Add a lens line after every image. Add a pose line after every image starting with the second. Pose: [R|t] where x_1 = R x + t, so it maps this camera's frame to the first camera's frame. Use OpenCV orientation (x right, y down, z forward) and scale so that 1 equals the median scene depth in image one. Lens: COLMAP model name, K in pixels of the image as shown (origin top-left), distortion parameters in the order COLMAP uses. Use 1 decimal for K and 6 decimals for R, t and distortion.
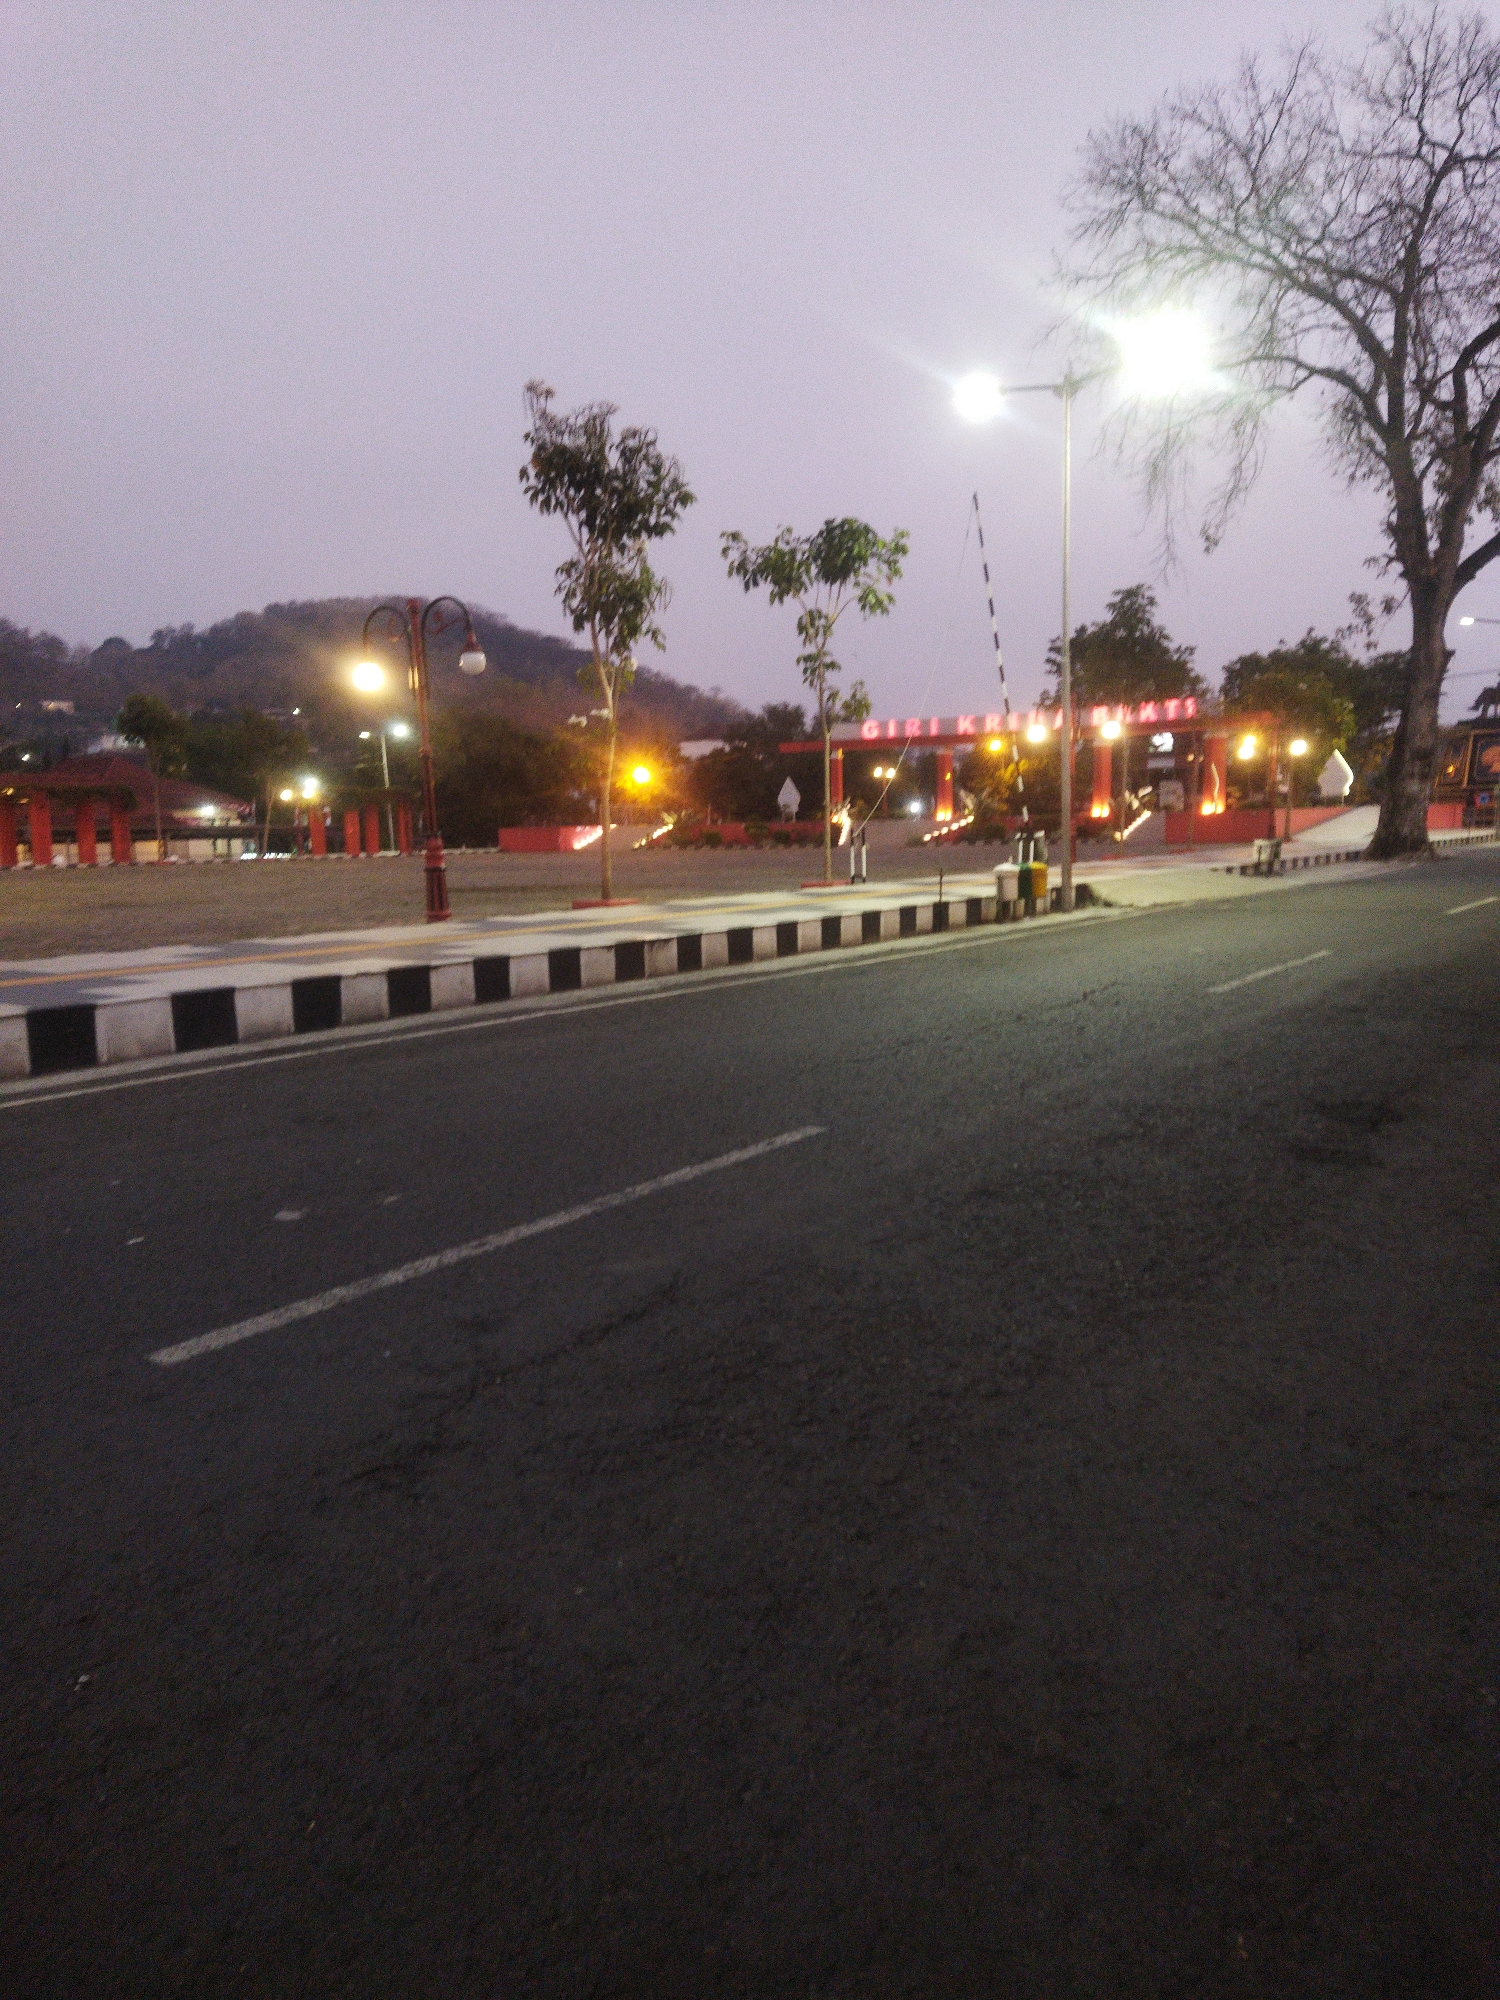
lens RADIAL K [[1503.8, 0, 754.2], [0, 1503.8, 995.3], [0, 0, 1]] dist [0.108702, -0.139652]
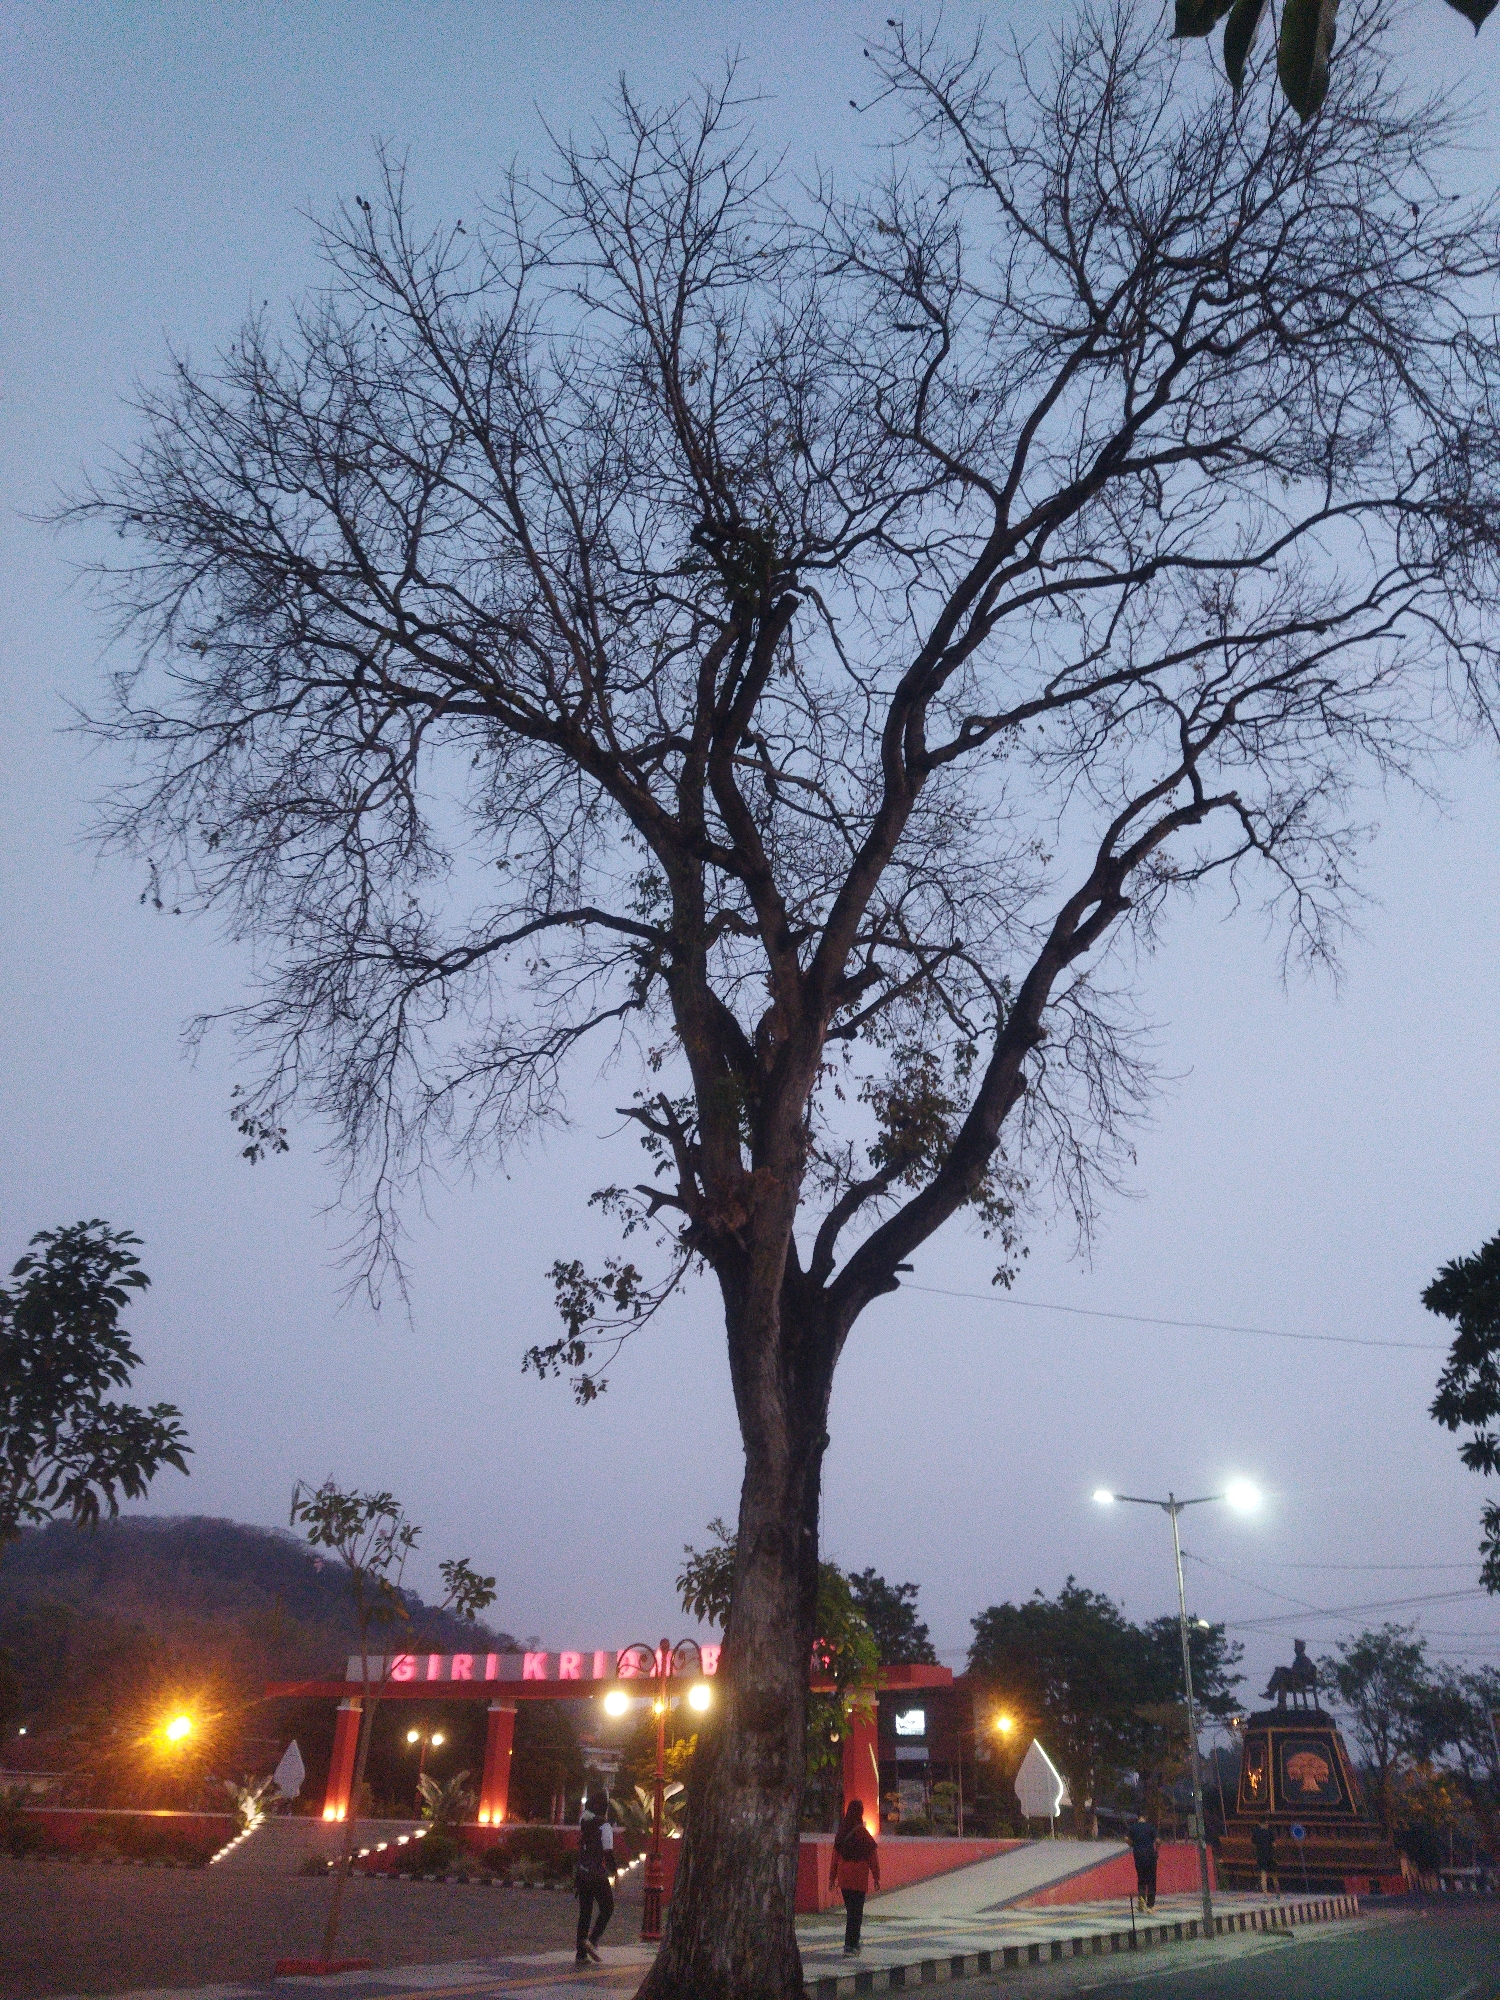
lens RADIAL K [[1503.8, 0, 746.2], [0, 1503.8, 999.8], [0, 0, 1]] dist [0.108702, -0.139652]
pose [[0.994738, 0.084133, 0.058465, 0.154289], [-0.036233, 0.822666, -0.567369, -0.034940], [-0.095832, 0.562265, 0.821386, 0.233734]]
